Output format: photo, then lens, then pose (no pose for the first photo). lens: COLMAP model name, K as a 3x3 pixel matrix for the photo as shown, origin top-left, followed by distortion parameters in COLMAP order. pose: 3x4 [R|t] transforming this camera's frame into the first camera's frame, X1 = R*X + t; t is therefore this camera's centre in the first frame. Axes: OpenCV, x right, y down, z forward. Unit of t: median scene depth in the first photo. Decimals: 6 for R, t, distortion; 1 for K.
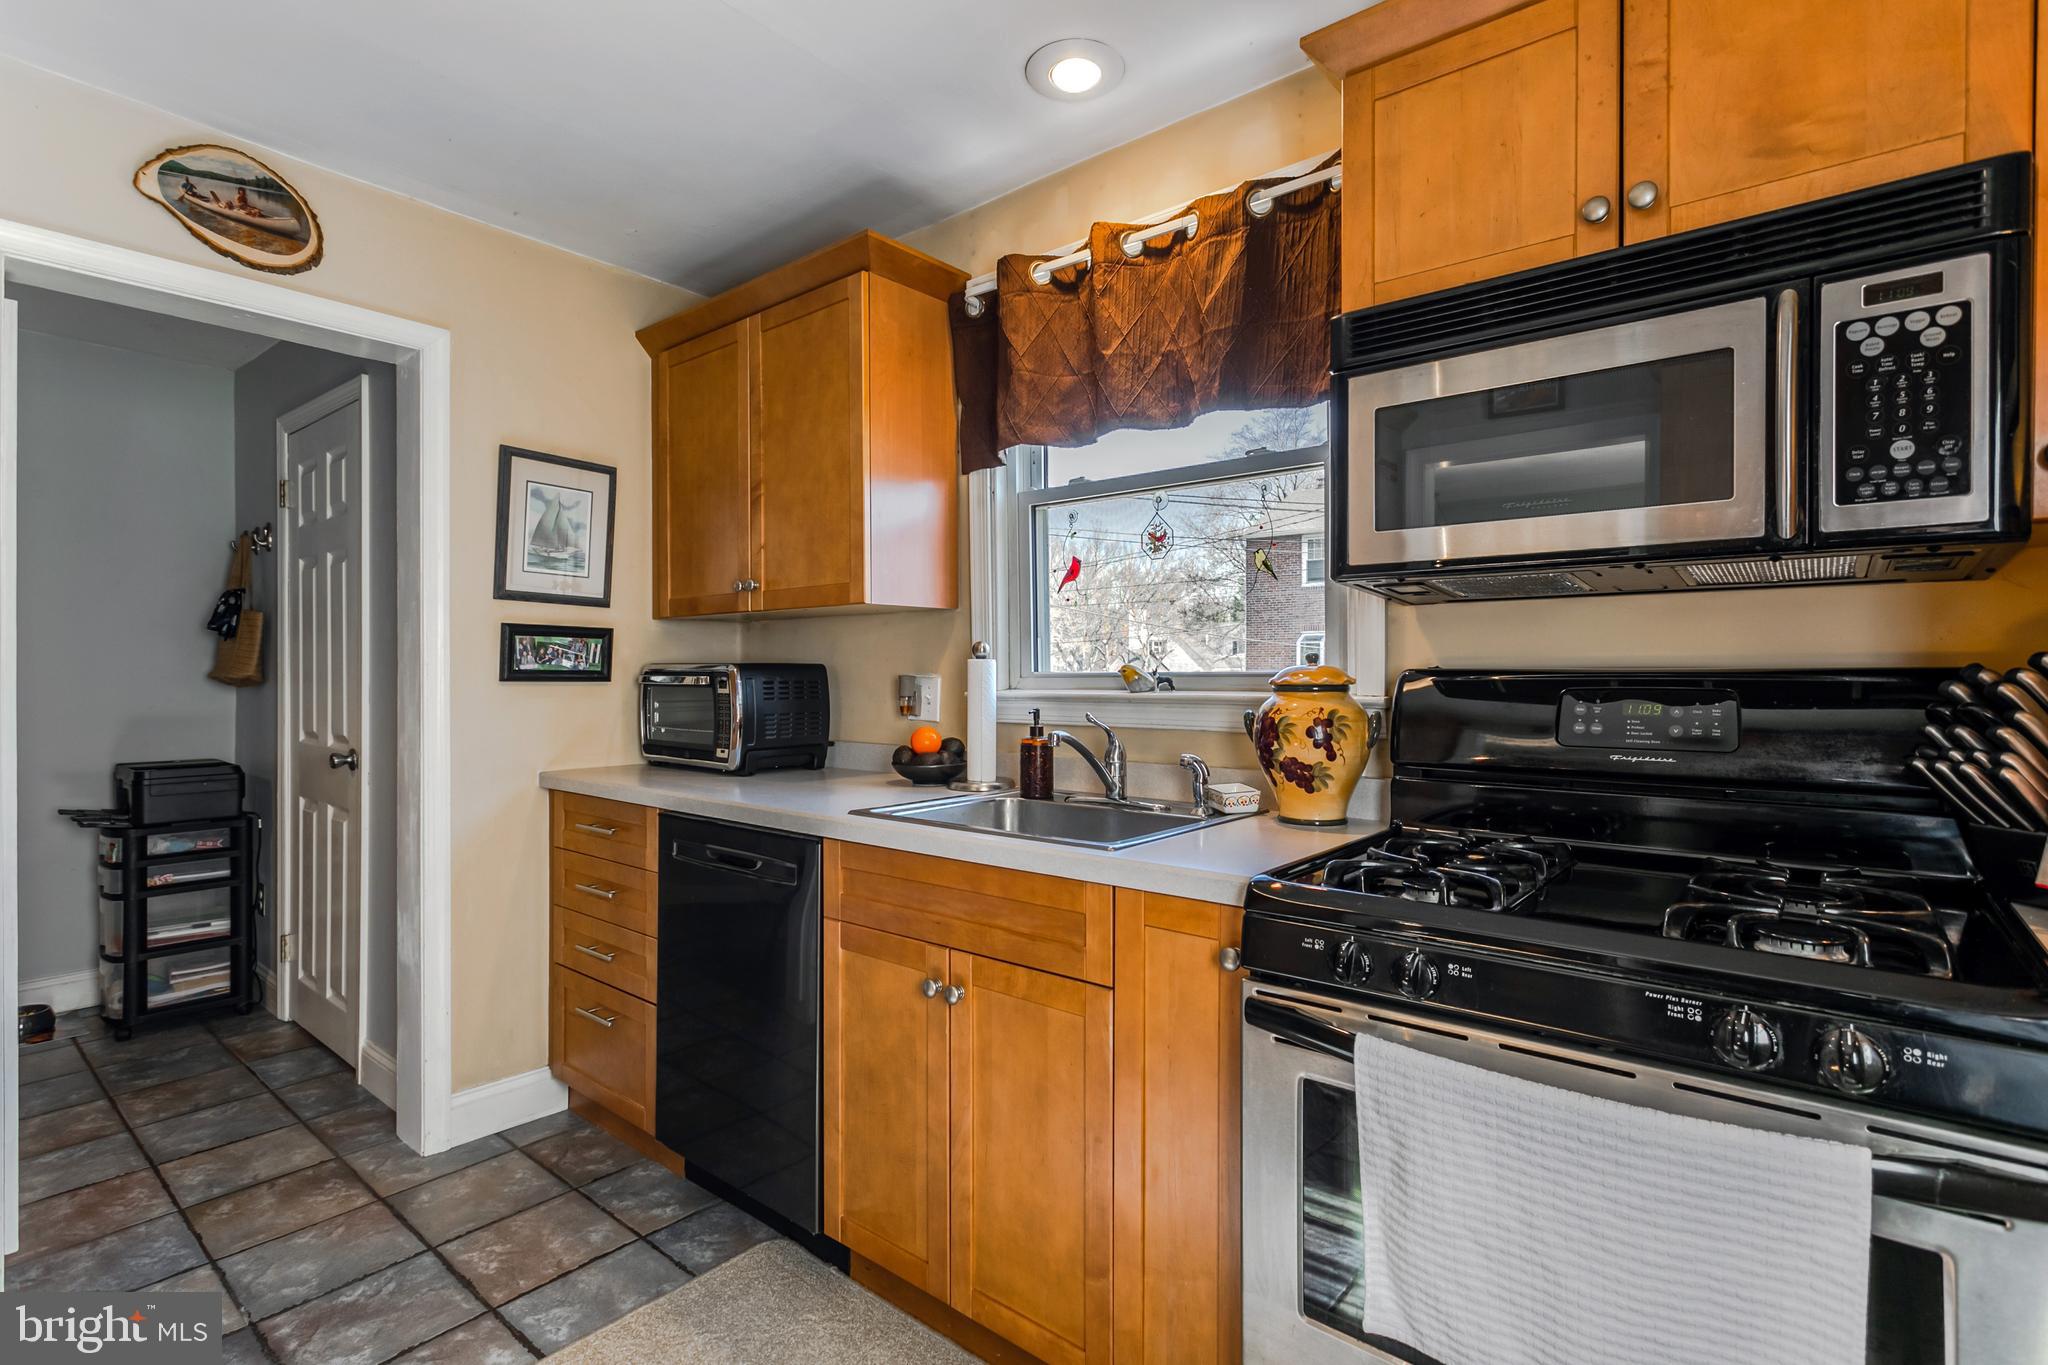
lens RADIAL K [[966.3, 0, 1015.1], [0, 966.3, 674.4], [0, 0, 1]] dist [-0.000086, -0.000085]
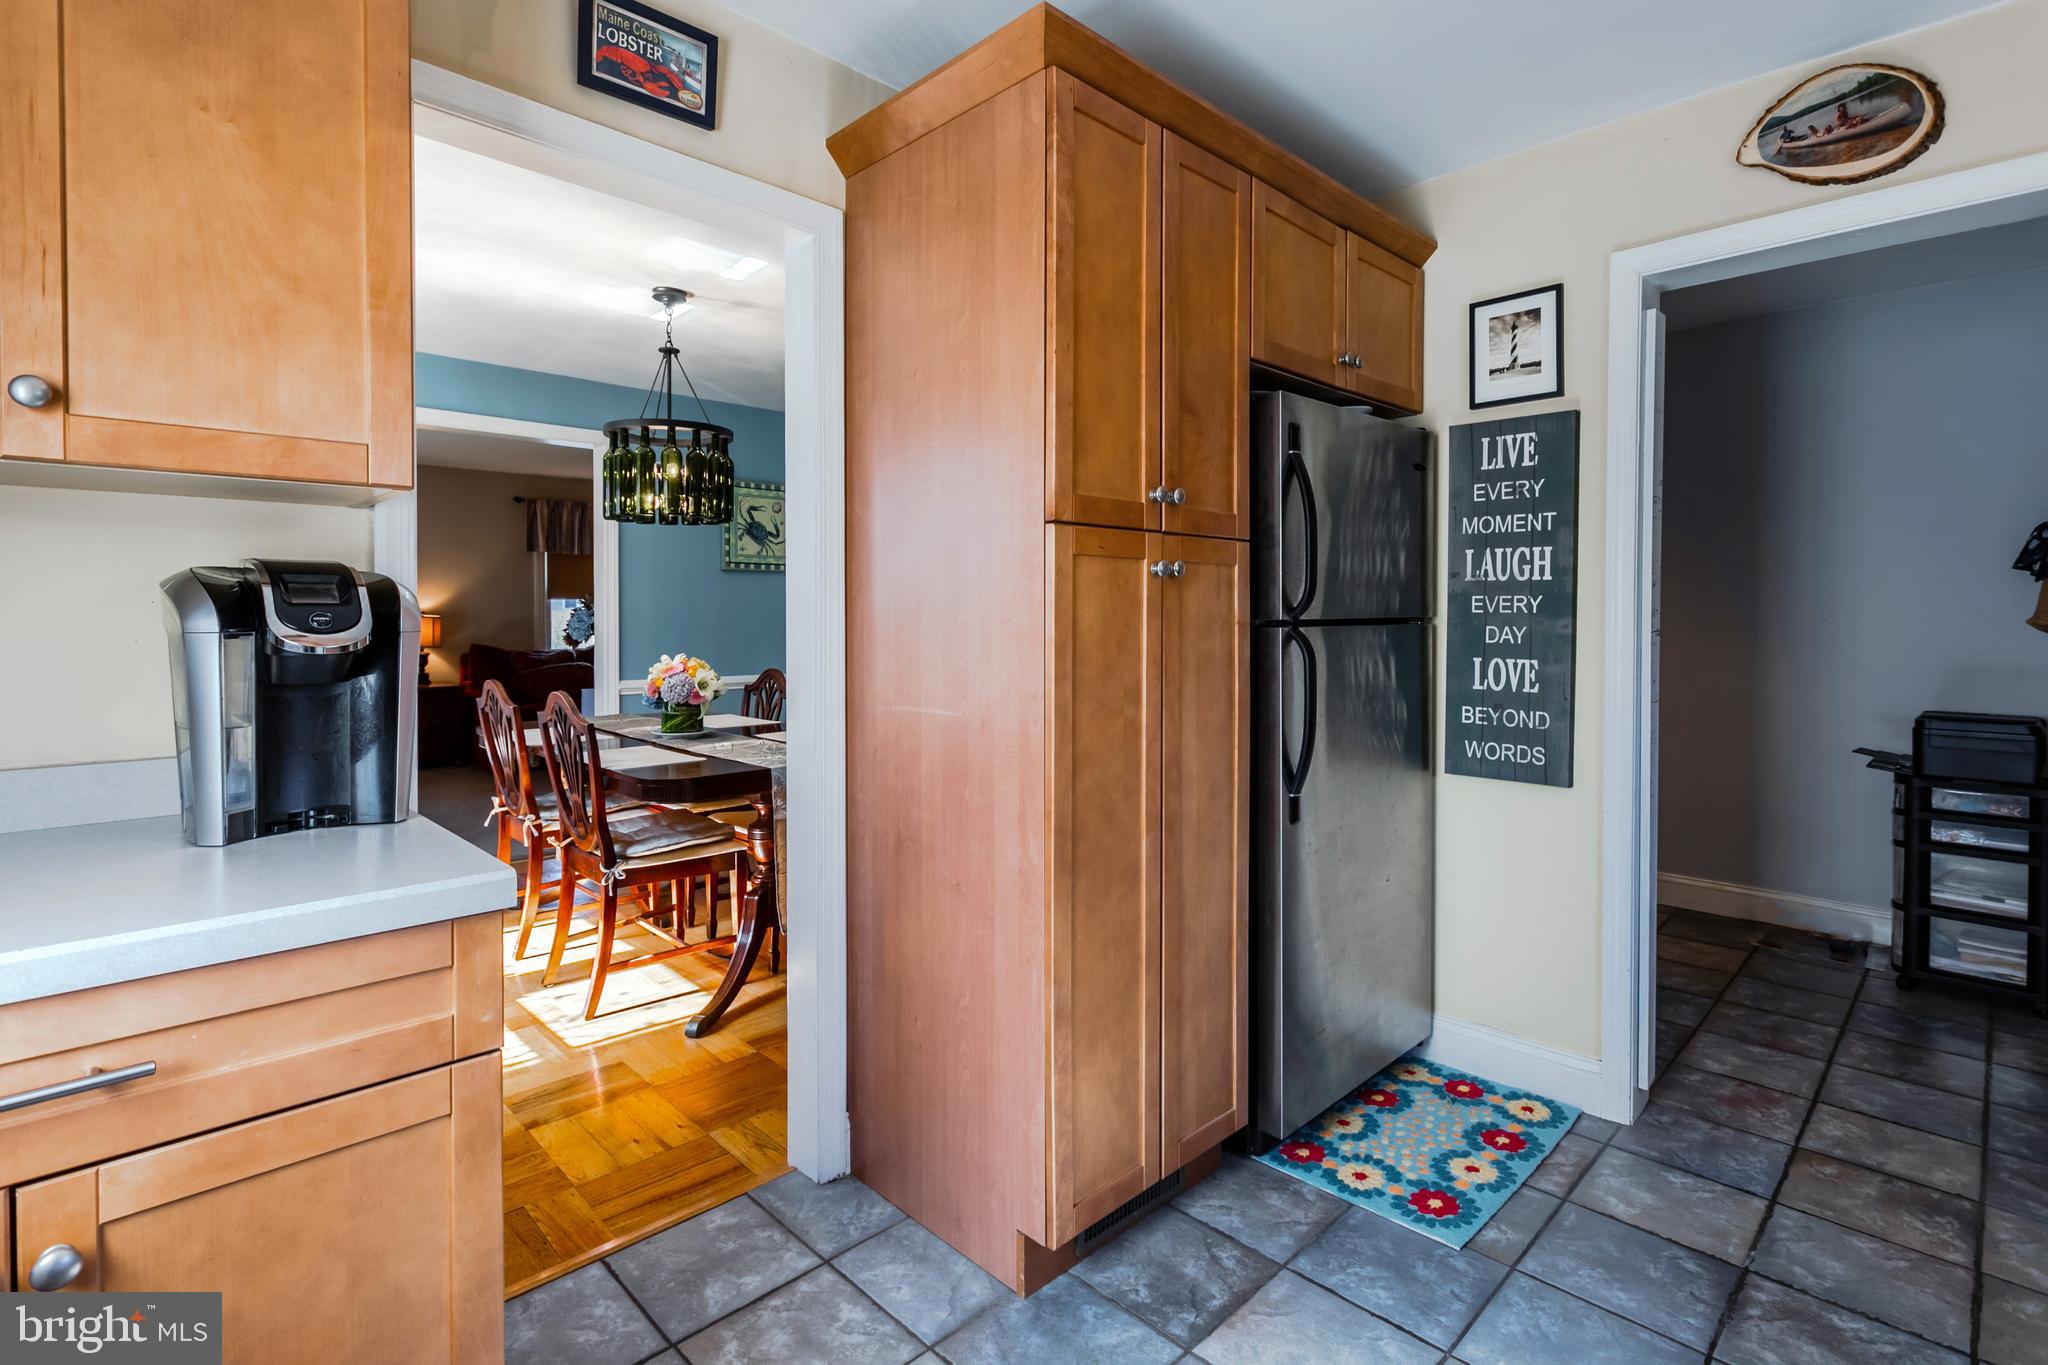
lens RADIAL K [[977.4, 0, 1023.5], [0, 977.4, 629.4], [0, 0, 1]] dist [0.000938, 0.000352]
pose [[-0.099680, 0.013910, -0.994922, 0.233532], [-0.006273, 0.999874, 0.014608, 0.001873], [0.995000, 0.007697, -0.099580, 0.294644]]
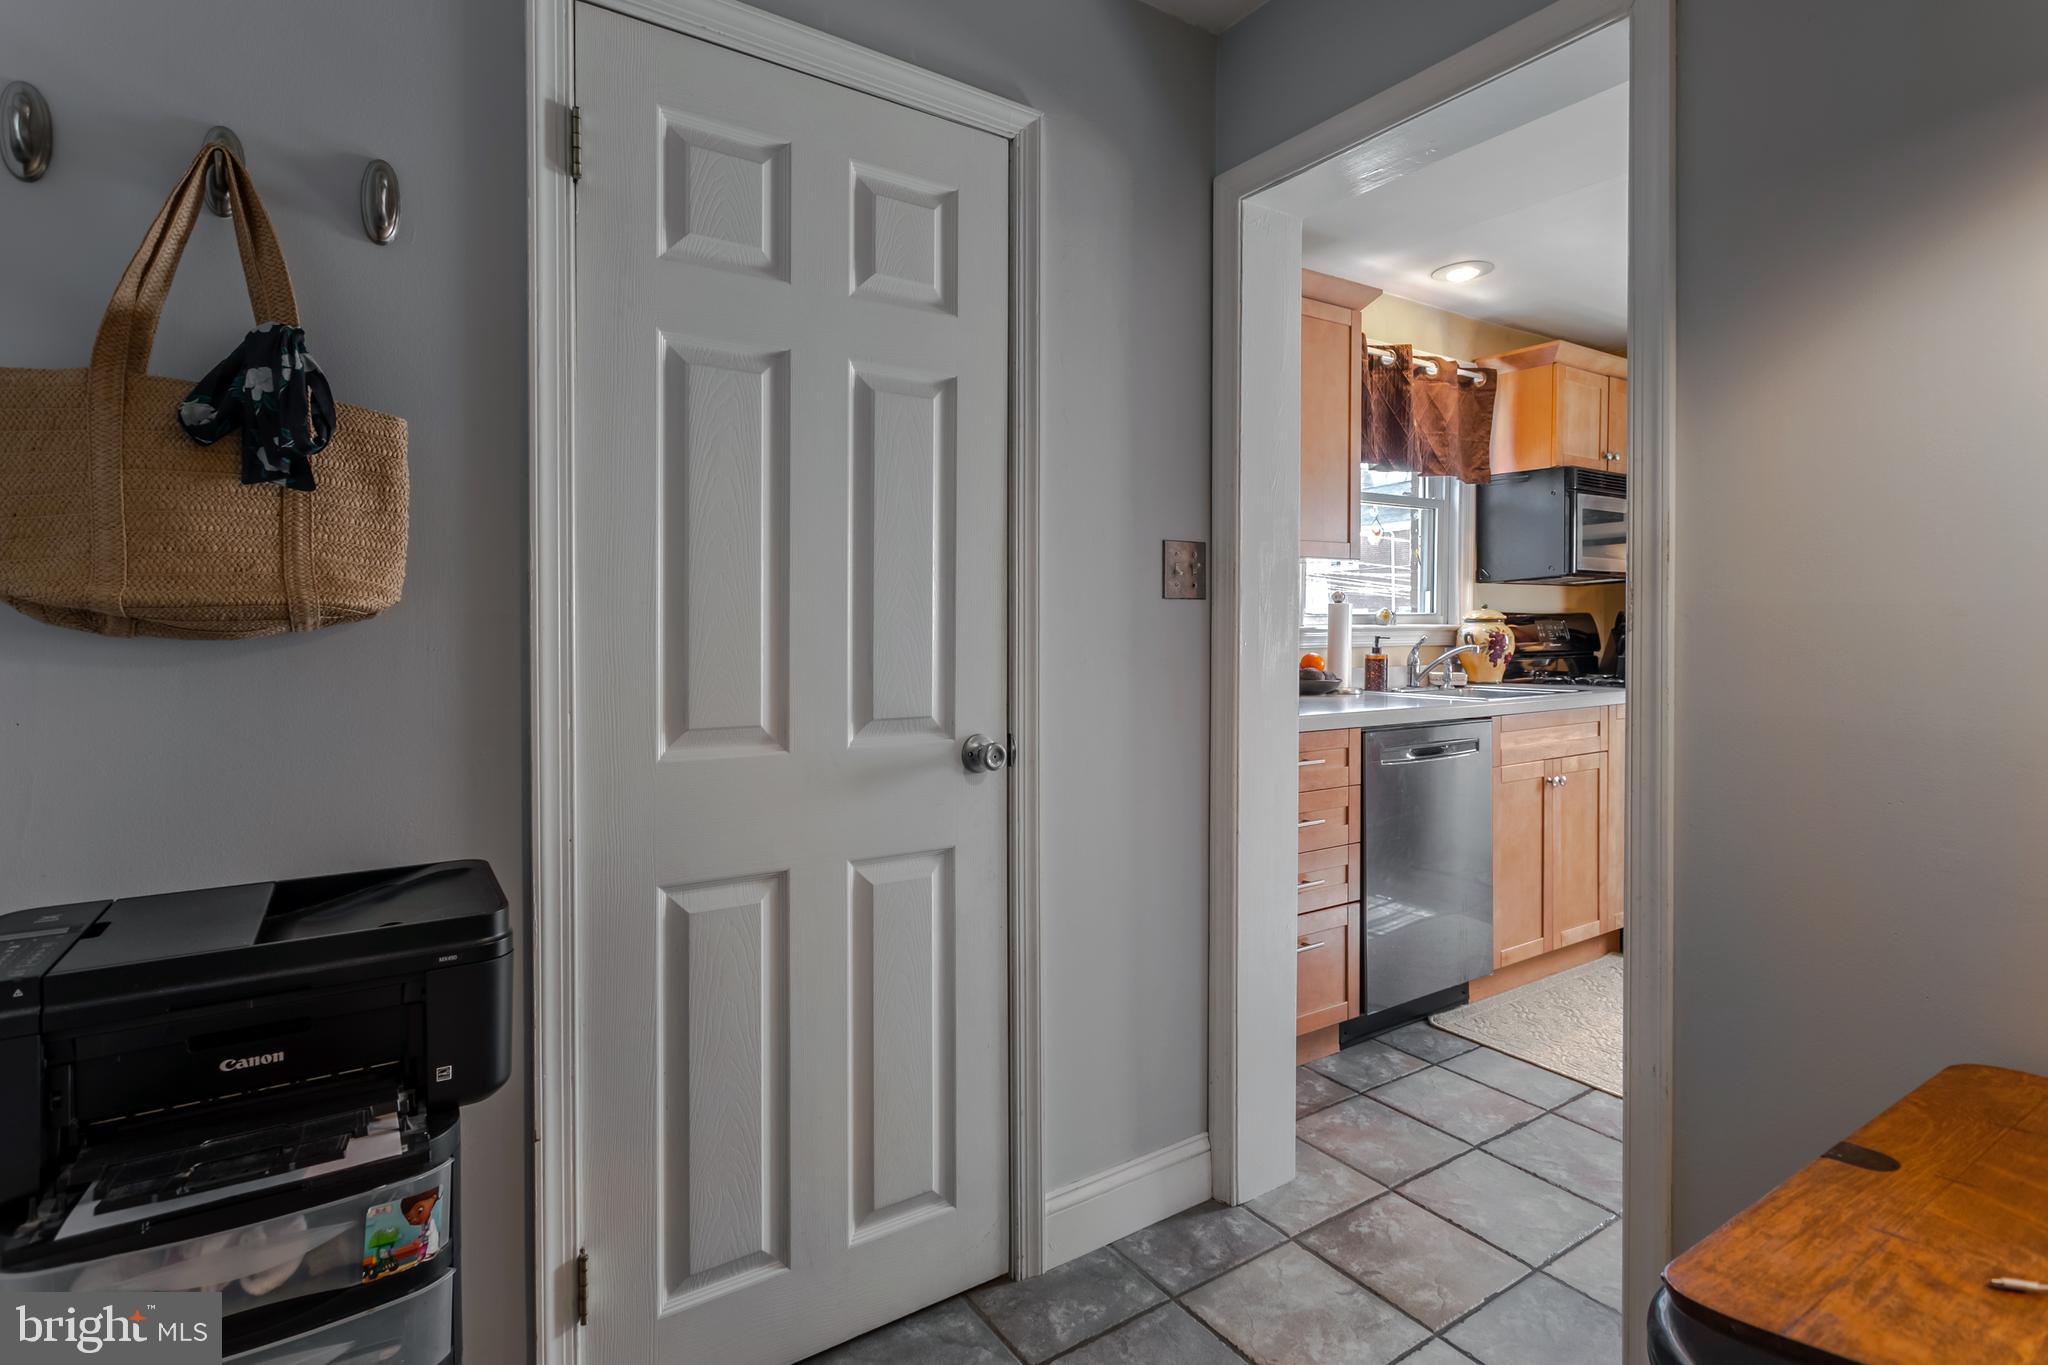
lens RADIAL K [[995.0, 0, 1015.8], [0, 995.0, 649.0], [0, 0, 1]] dist [0.000735, 0.000128]
pose [[0.288001, -0.018822, 0.957445, -1.675317], [0.001377, 0.999814, 0.019240, 0.025639], [-0.957629, -0.004223, 0.287973, 1.100857]]
